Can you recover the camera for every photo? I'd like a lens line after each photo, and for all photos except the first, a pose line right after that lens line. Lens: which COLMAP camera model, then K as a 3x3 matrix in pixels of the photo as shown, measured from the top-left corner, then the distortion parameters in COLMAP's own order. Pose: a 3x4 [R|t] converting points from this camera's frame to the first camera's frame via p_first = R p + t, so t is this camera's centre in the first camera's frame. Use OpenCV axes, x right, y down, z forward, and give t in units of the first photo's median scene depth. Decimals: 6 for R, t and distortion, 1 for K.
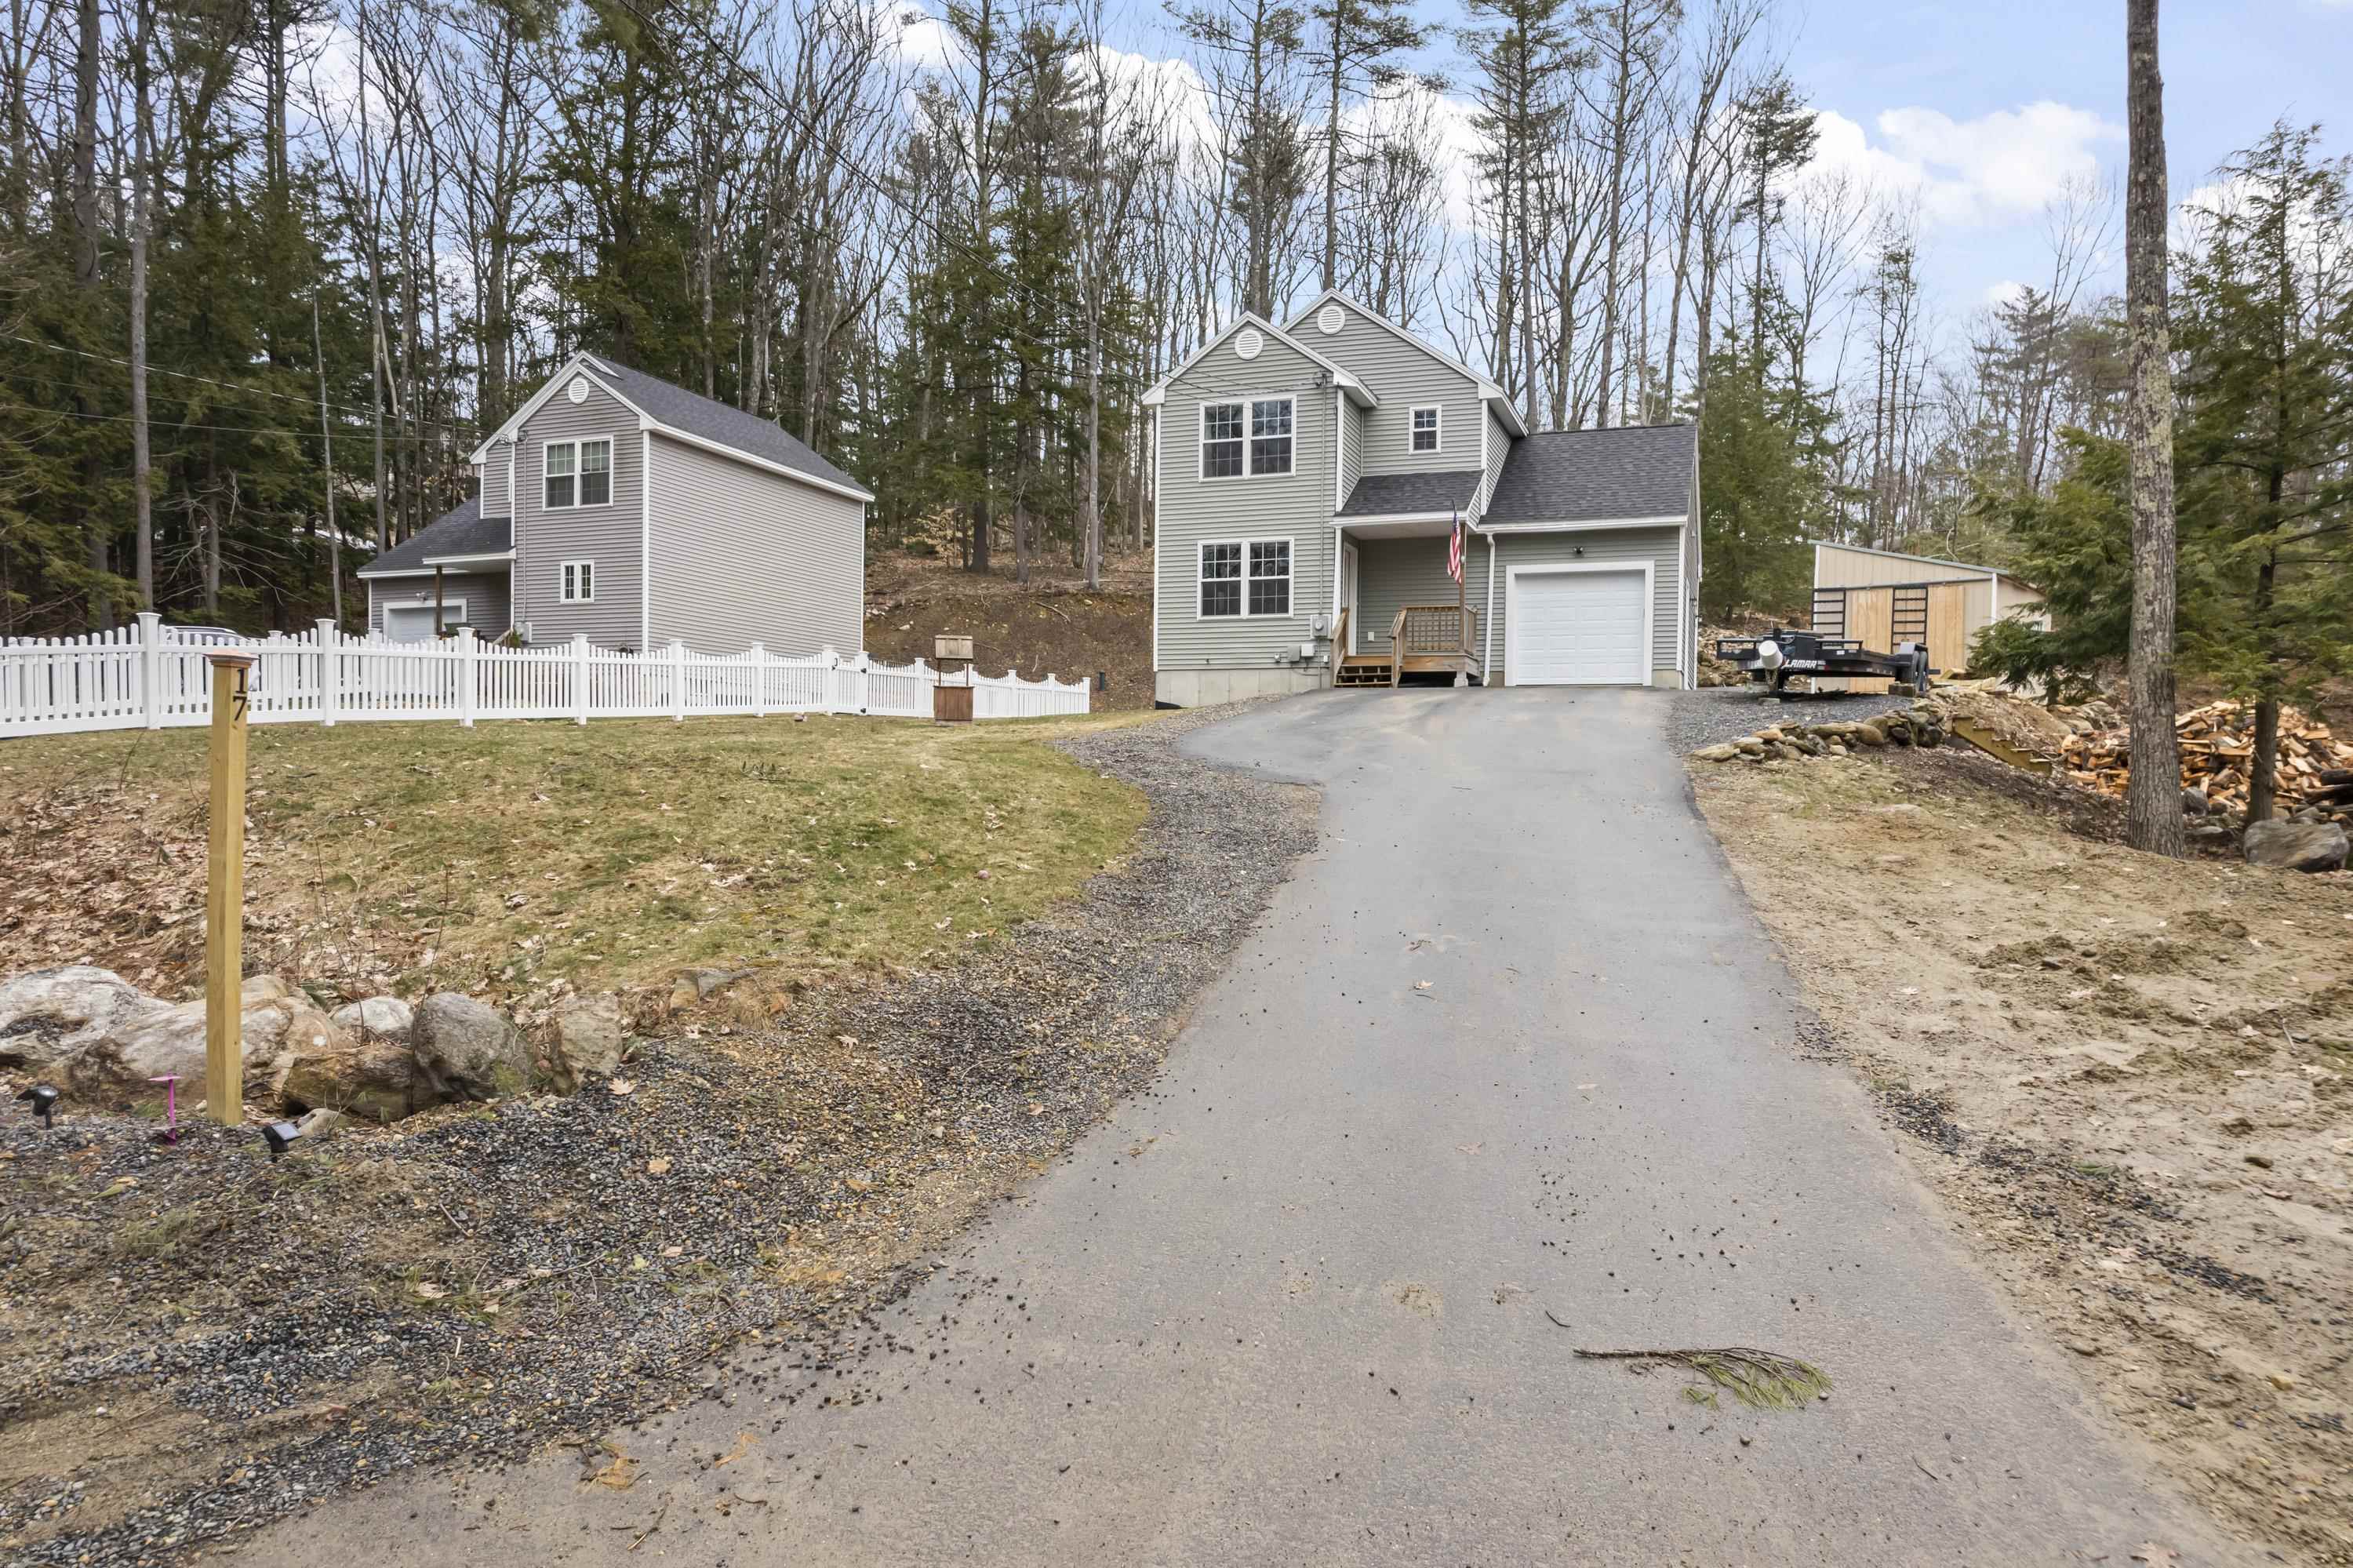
lens RADIAL K [[1542.0, 0, 1189.2], [0, 1542.0, 820.6], [0, 0, 1]] dist [-0.053056, 0.049784]
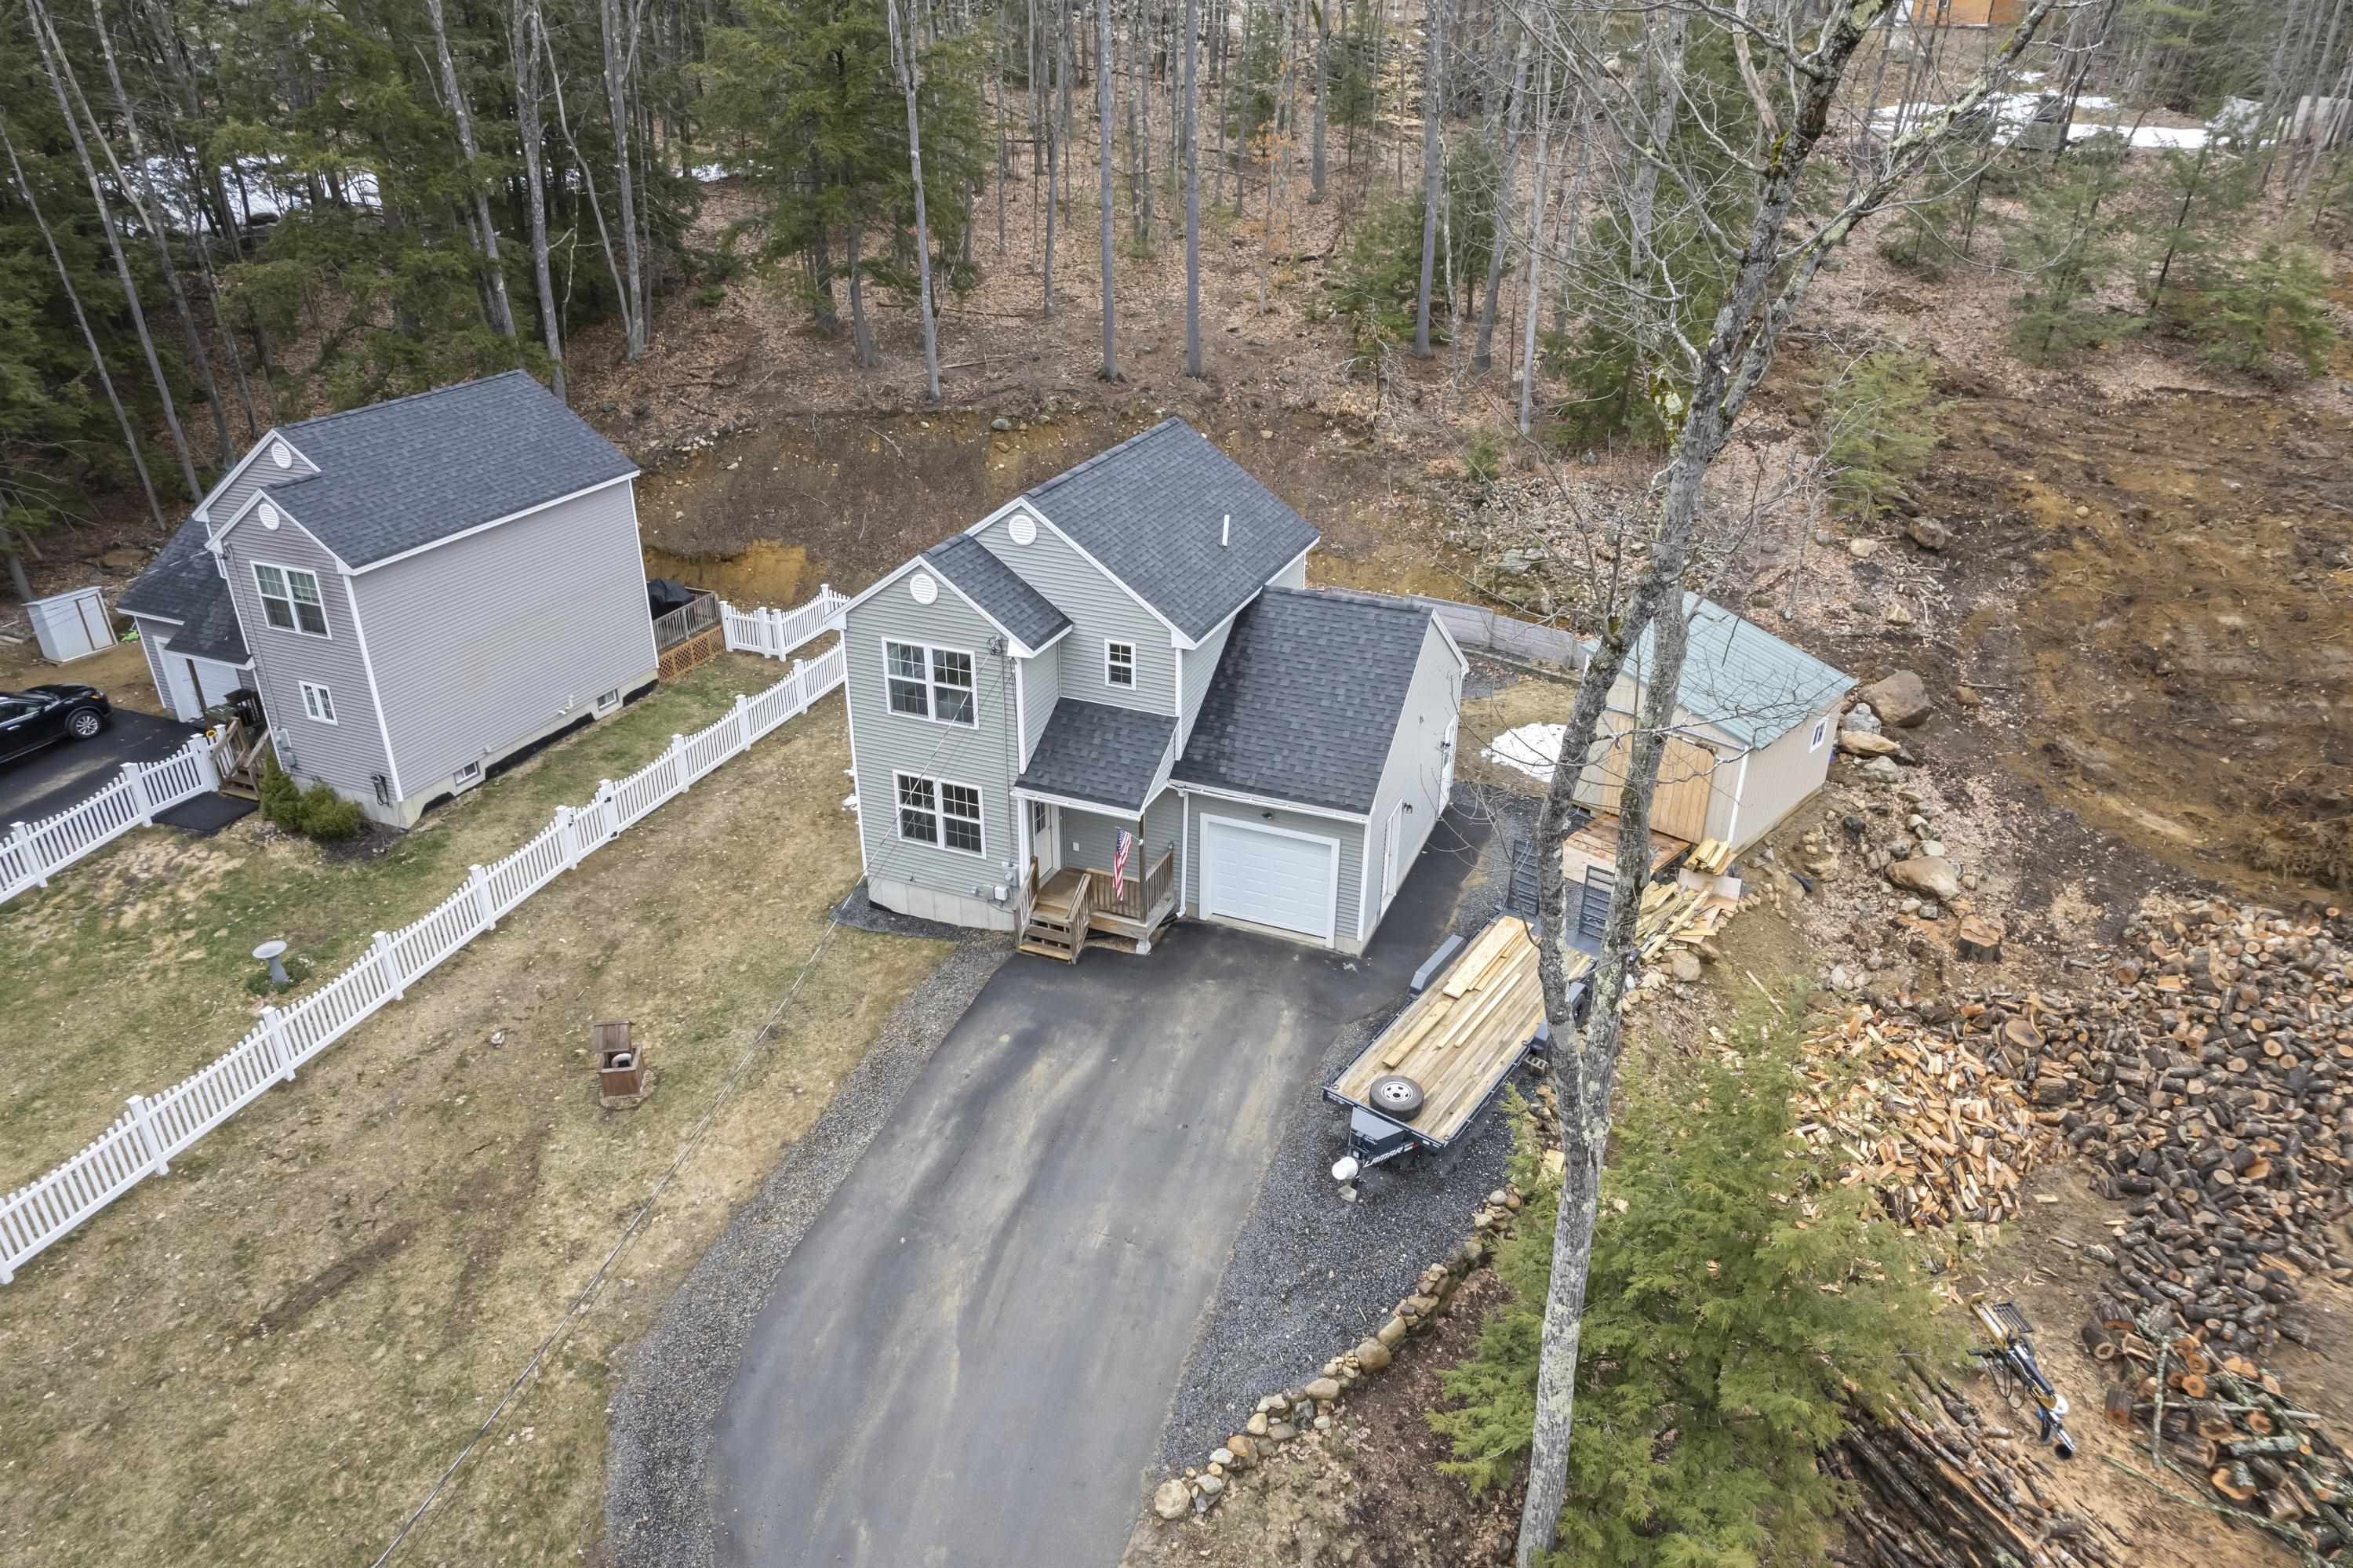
lens RADIAL K [[1527.0, 0, 1179.0], [0, 1527.0, 760.1], [0, 0, 1]] dist [-0.066046, 0.051176]
pose [[0.999179, 0.007142, -0.039880, 0.201160], [0.009557, 0.915007, 0.403326, -0.511590], [0.039371, -0.403376, 0.914187, 0.109629]]
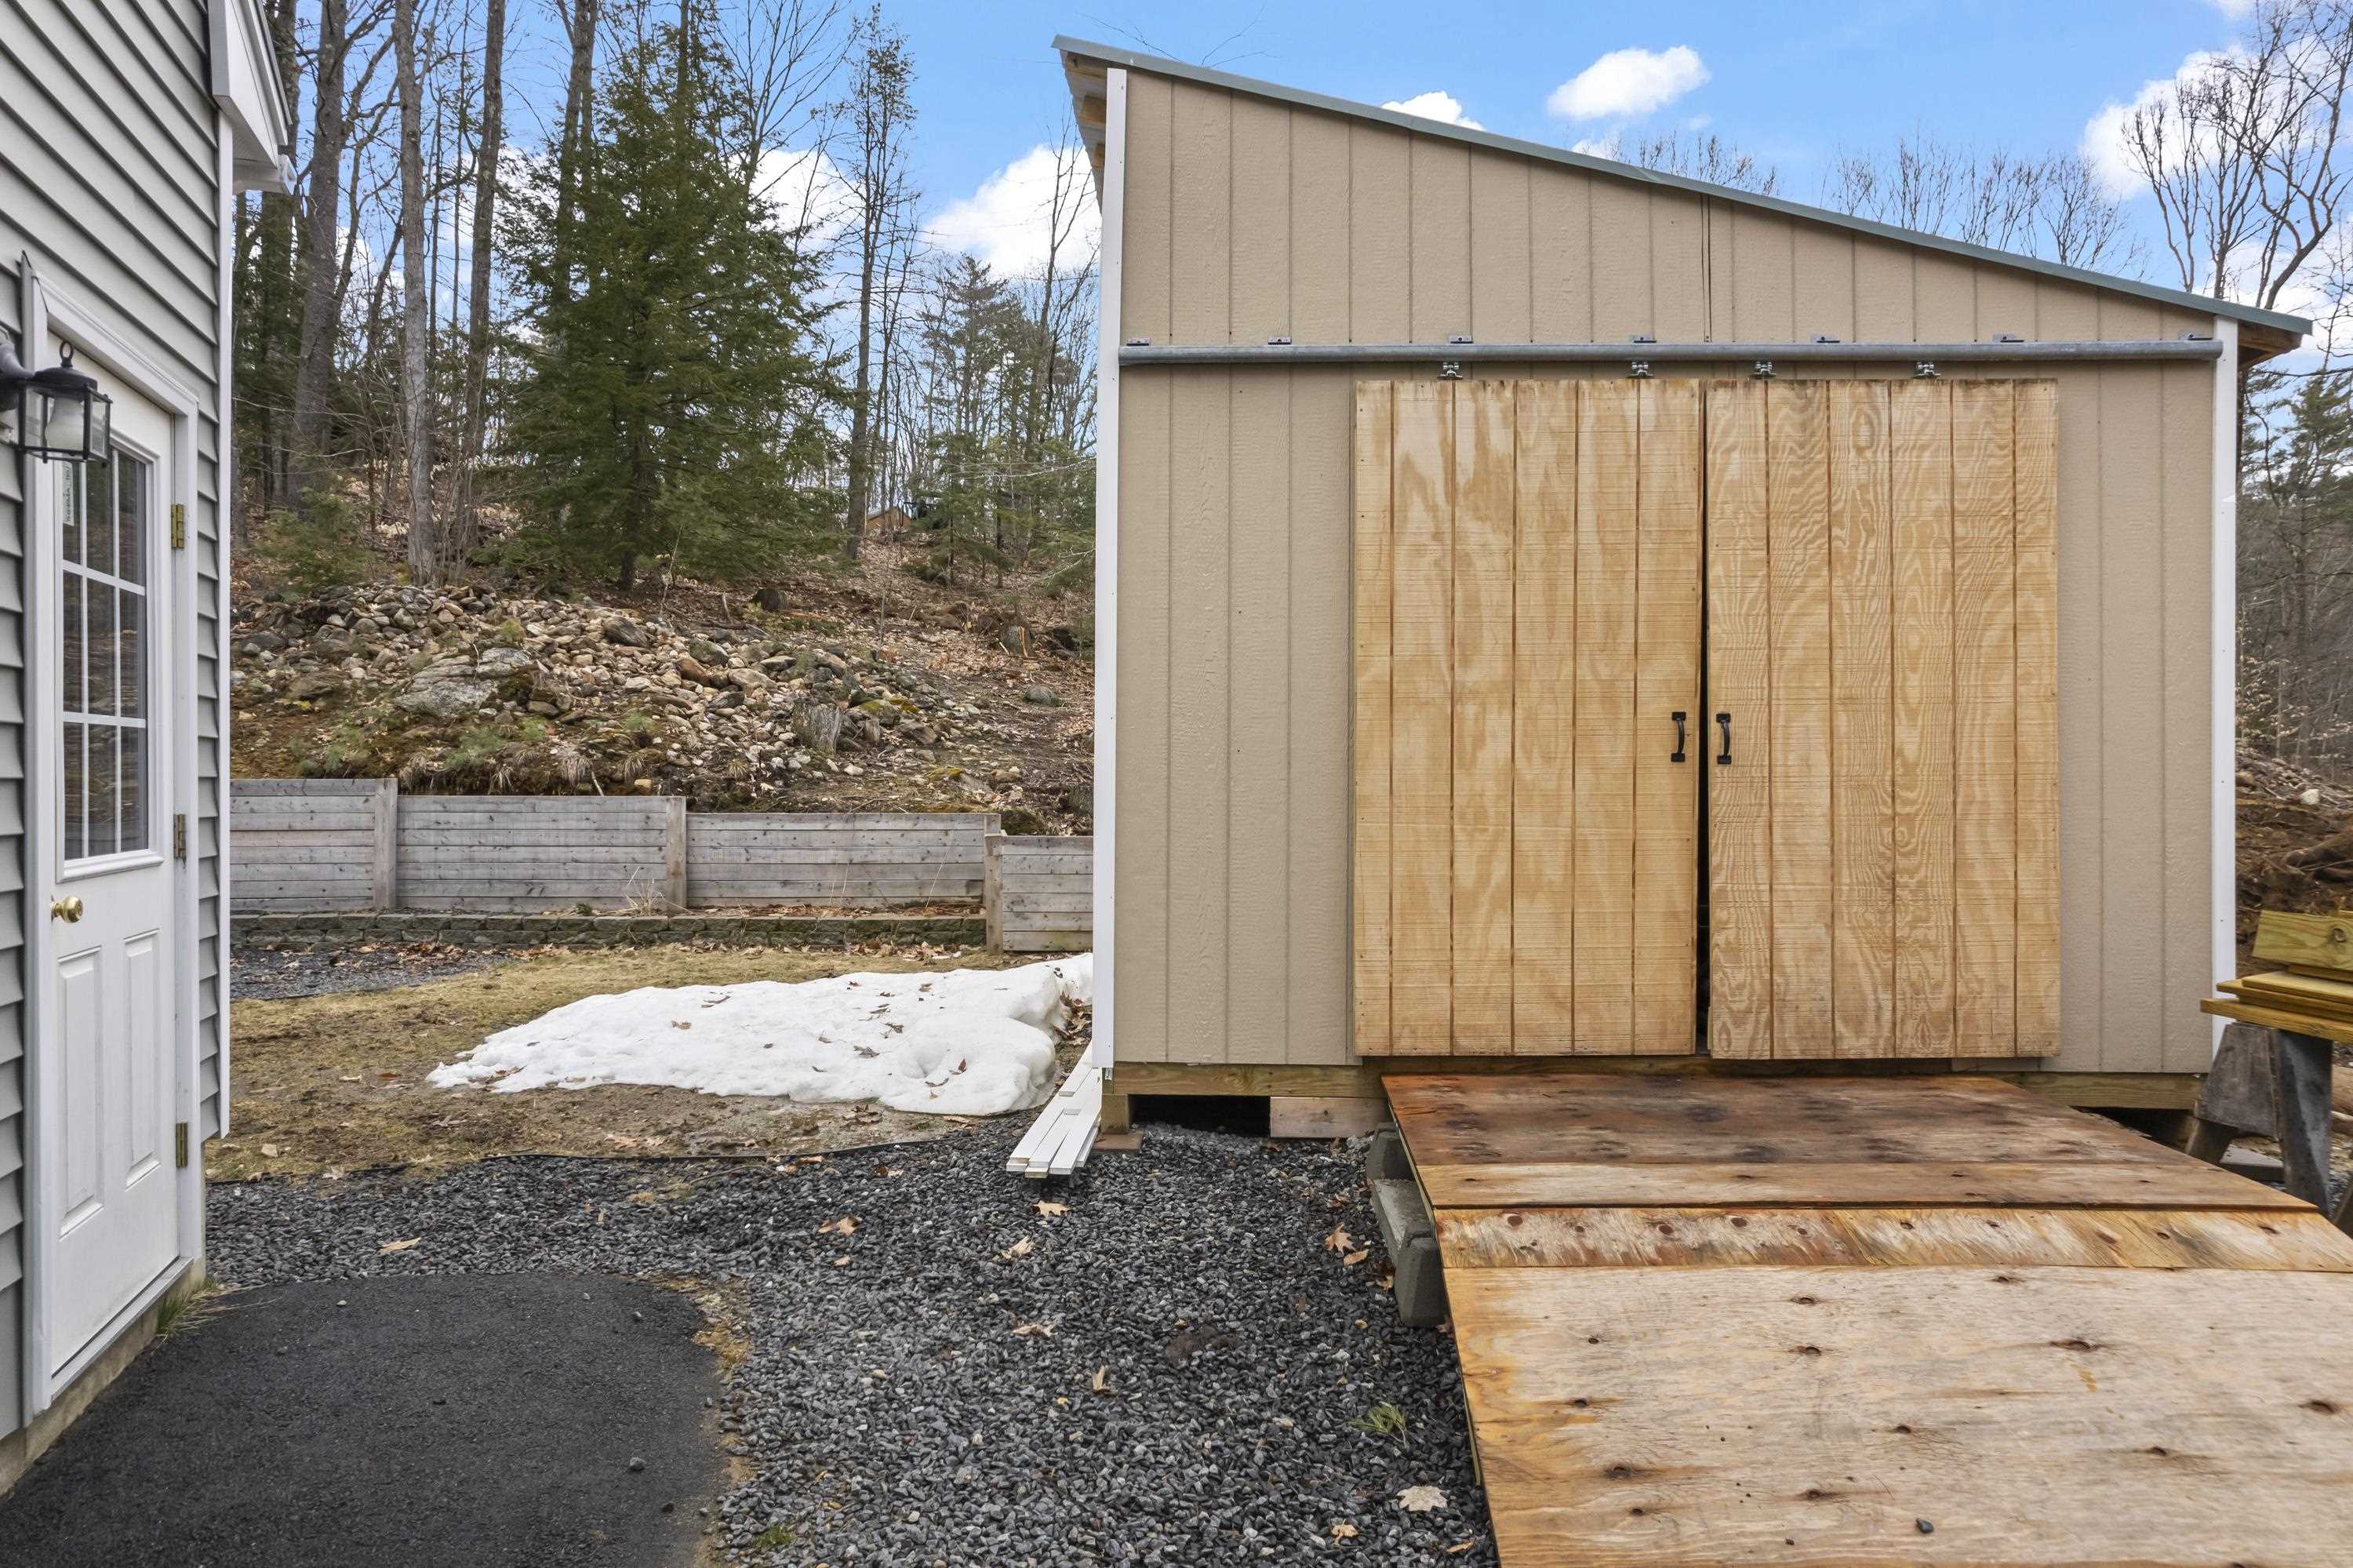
lens RADIAL K [[1527.0, 0, 1179.0], [0, 1527.0, 760.1], [0, 0, 1]] dist [-0.066046, 0.051176]
pose [[0.782399, -0.008055, 0.622726, 0.327903], [0.025848, 0.999475, -0.019547, -0.110278], [-0.622241, 0.031389, 0.782196, 0.898176]]
